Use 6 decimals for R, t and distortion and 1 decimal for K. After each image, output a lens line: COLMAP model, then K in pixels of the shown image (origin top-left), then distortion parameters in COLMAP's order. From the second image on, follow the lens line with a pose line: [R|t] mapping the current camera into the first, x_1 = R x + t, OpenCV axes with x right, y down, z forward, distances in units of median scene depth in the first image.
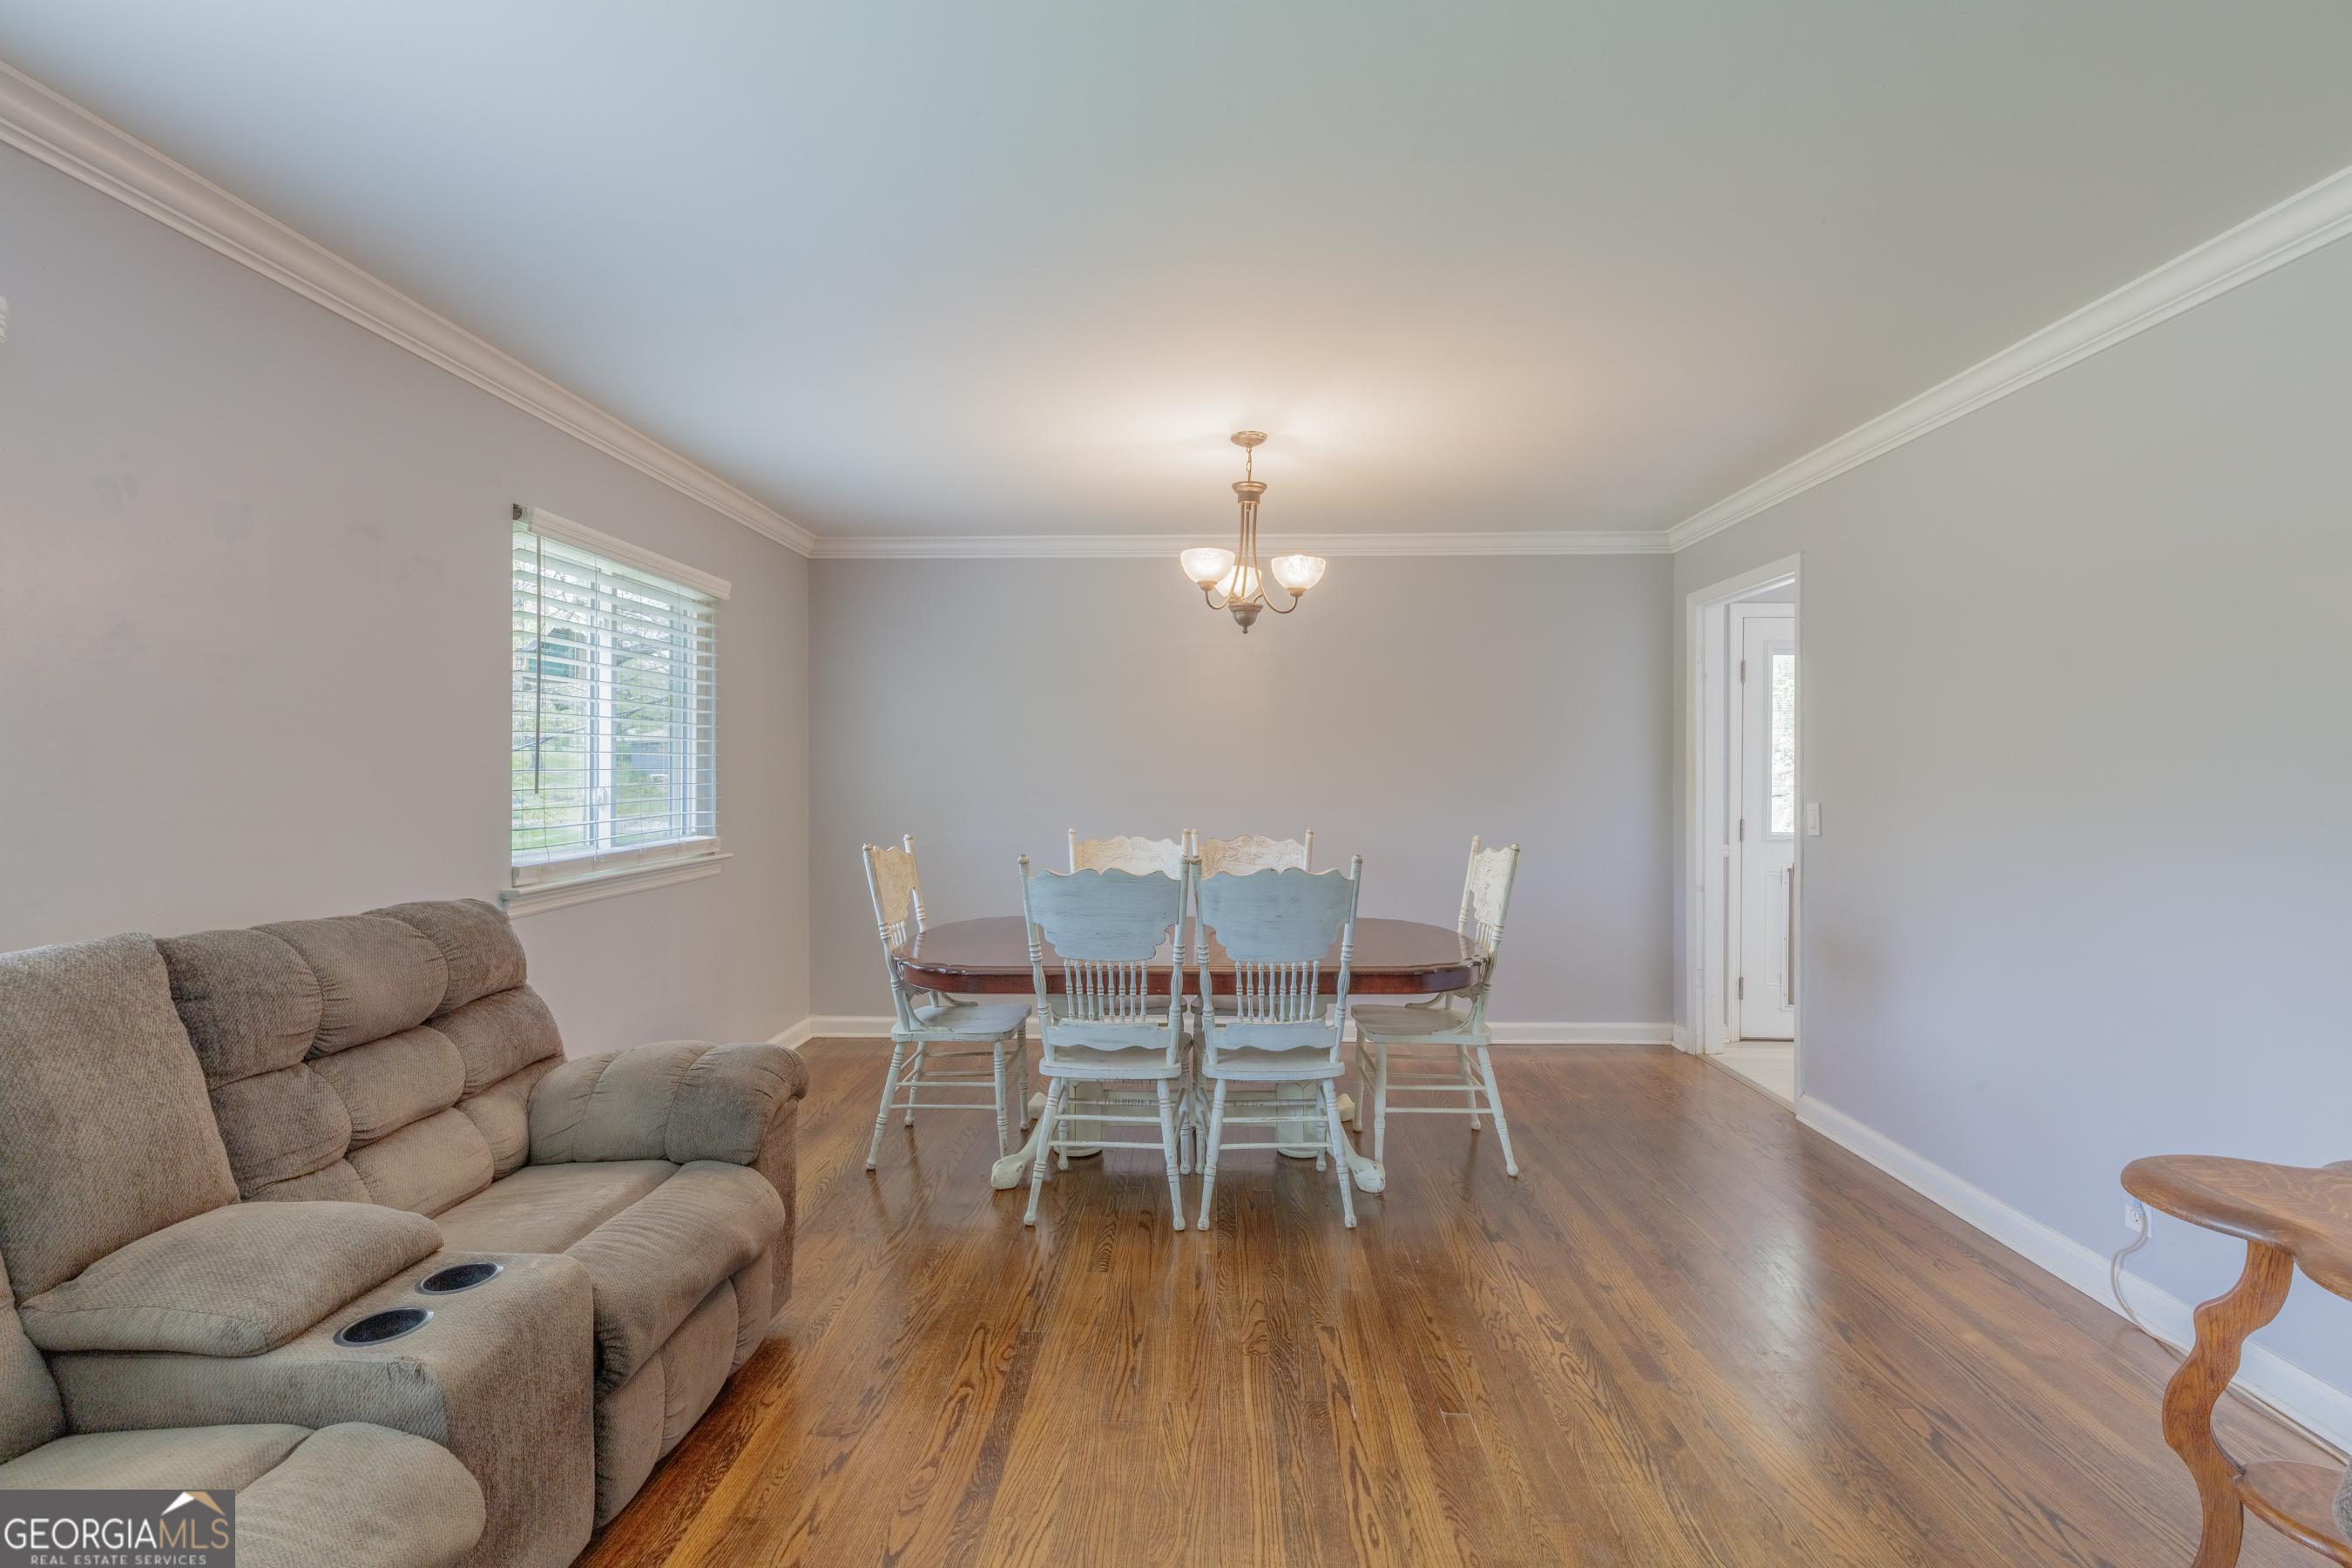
lens RADIAL K [[1085.0, 0, 1180.7], [0, 1085.0, 782.2], [0, 0, 1]] dist [0.001922, 0.000699]
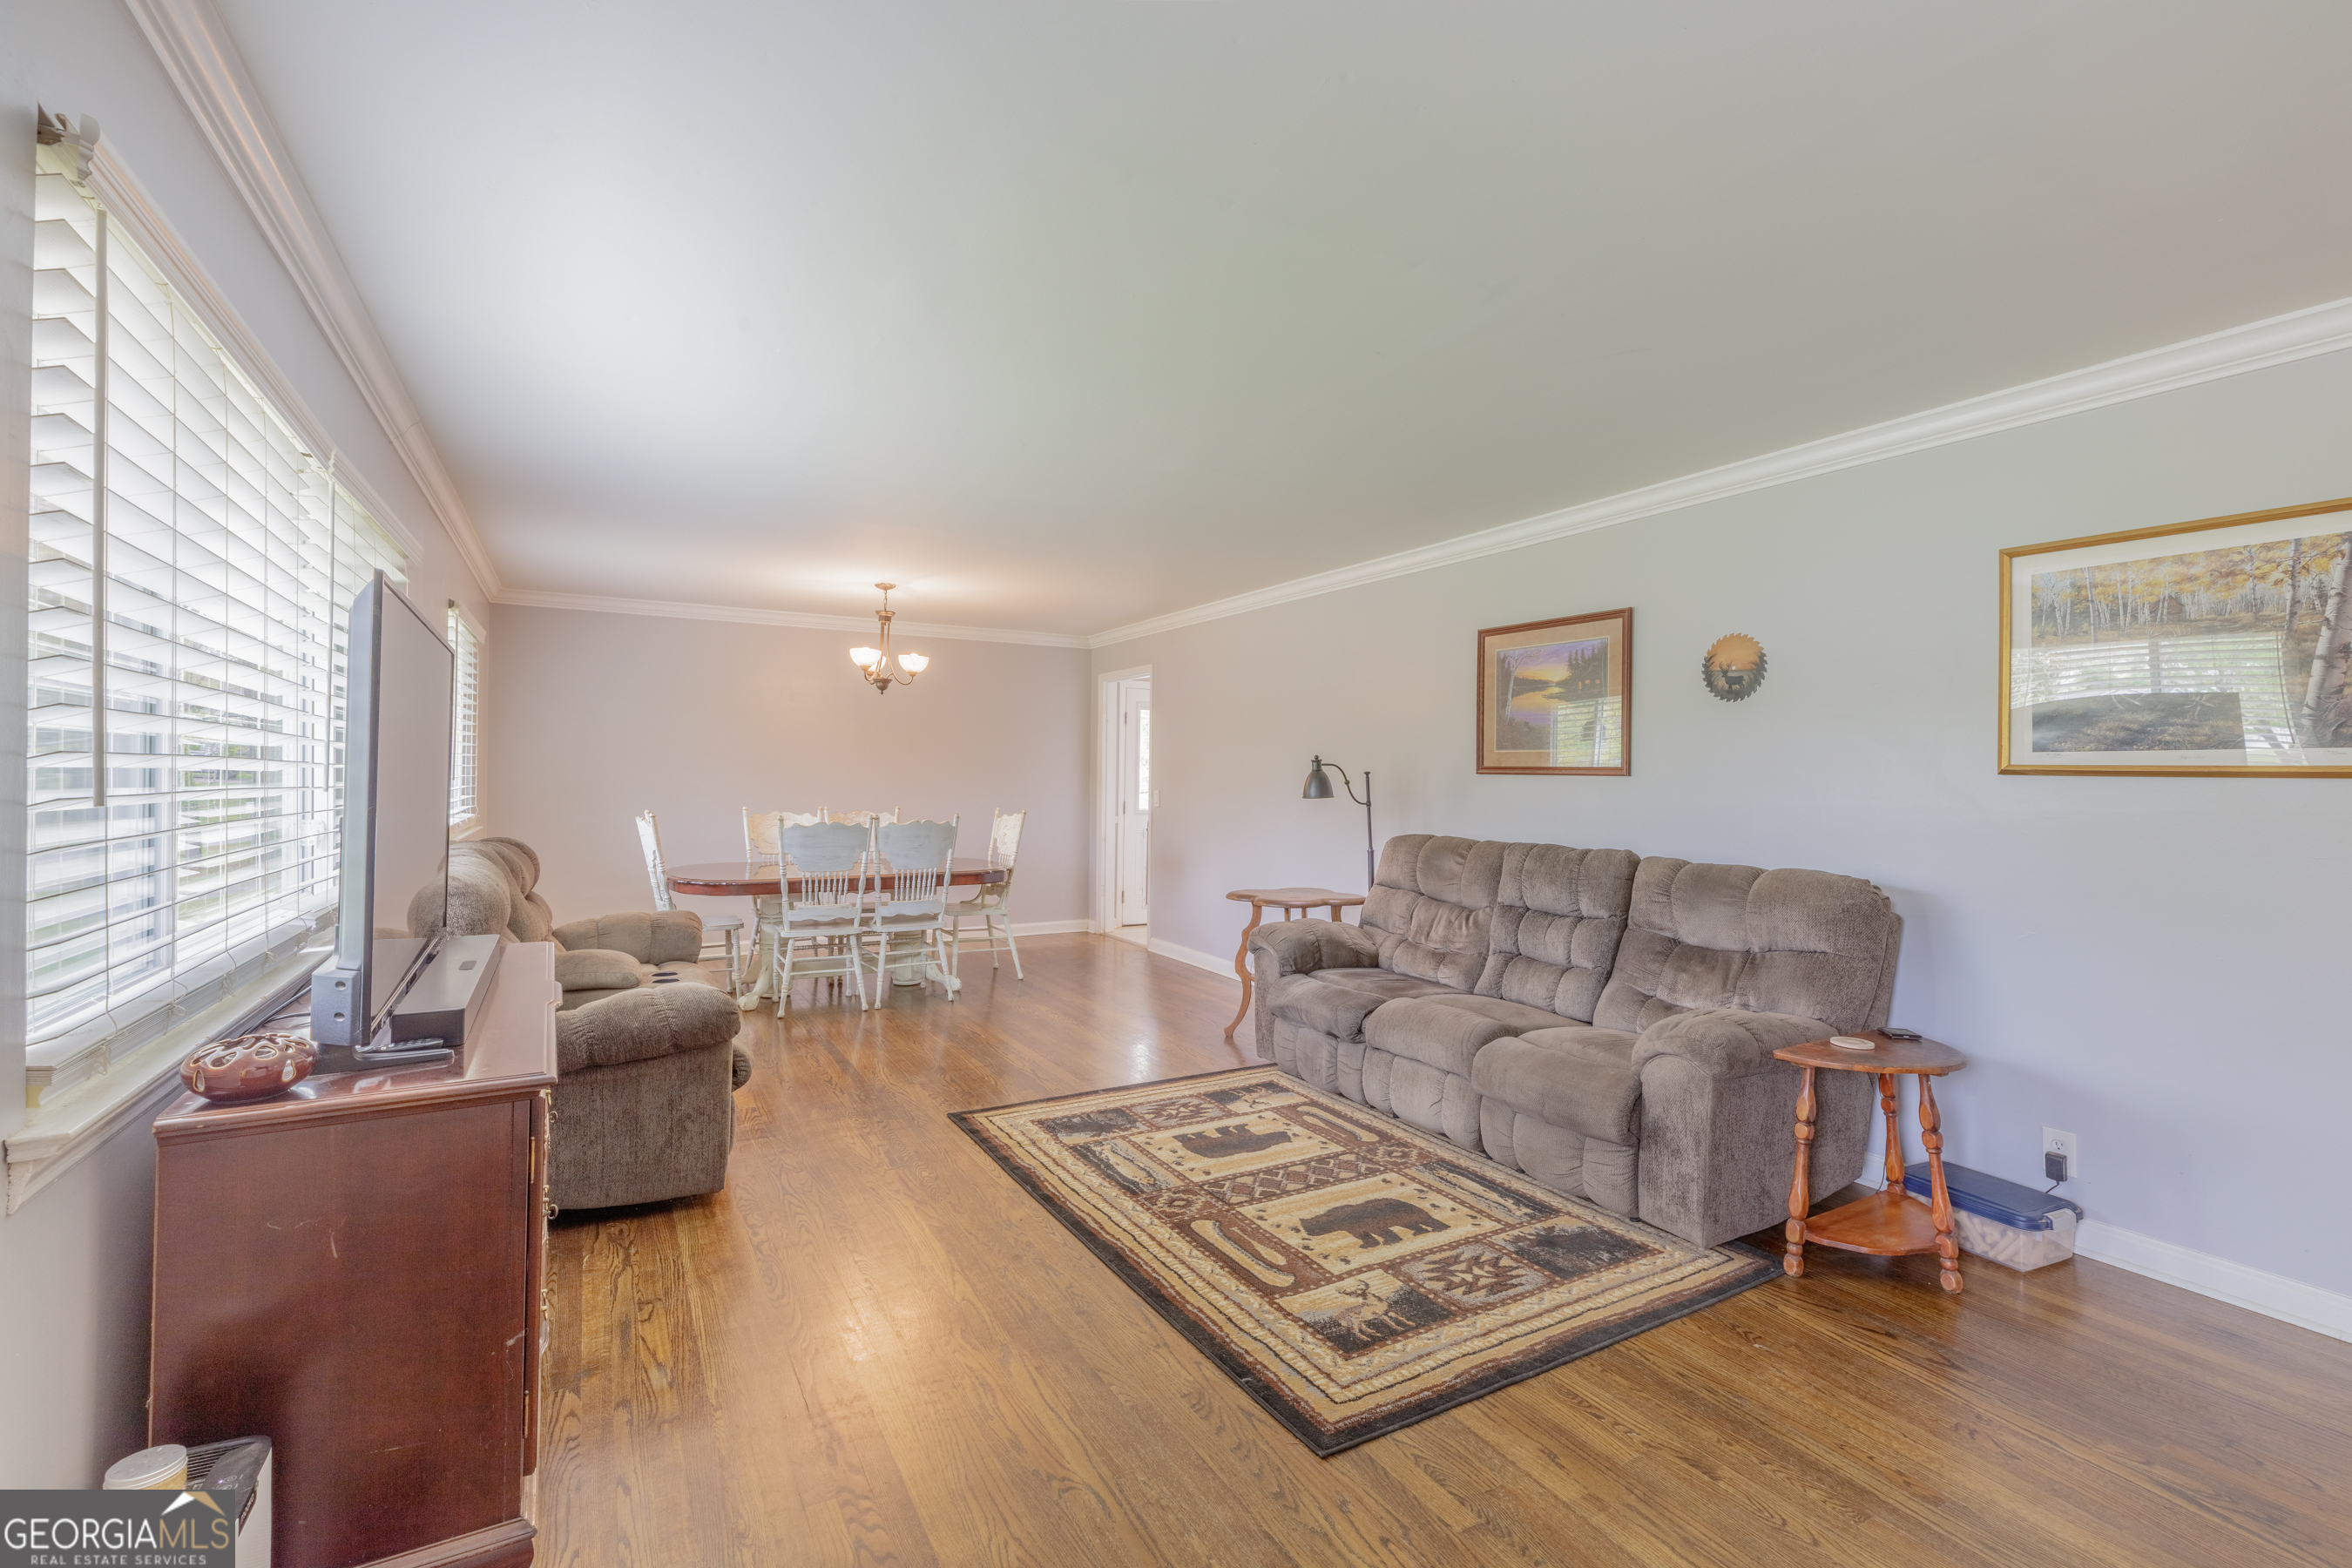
lens RADIAL K [[1085.0, 0, 1180.7], [0, 1085.0, 782.2], [0, 0, 1]] dist [0.001922, 0.000699]
pose [[0.857884, 0.007516, 0.513789, -0.445632], [-0.006863, 0.999971, -0.003168, 0.010365], [-0.513798, -0.000808, 0.857911, -0.806403]]
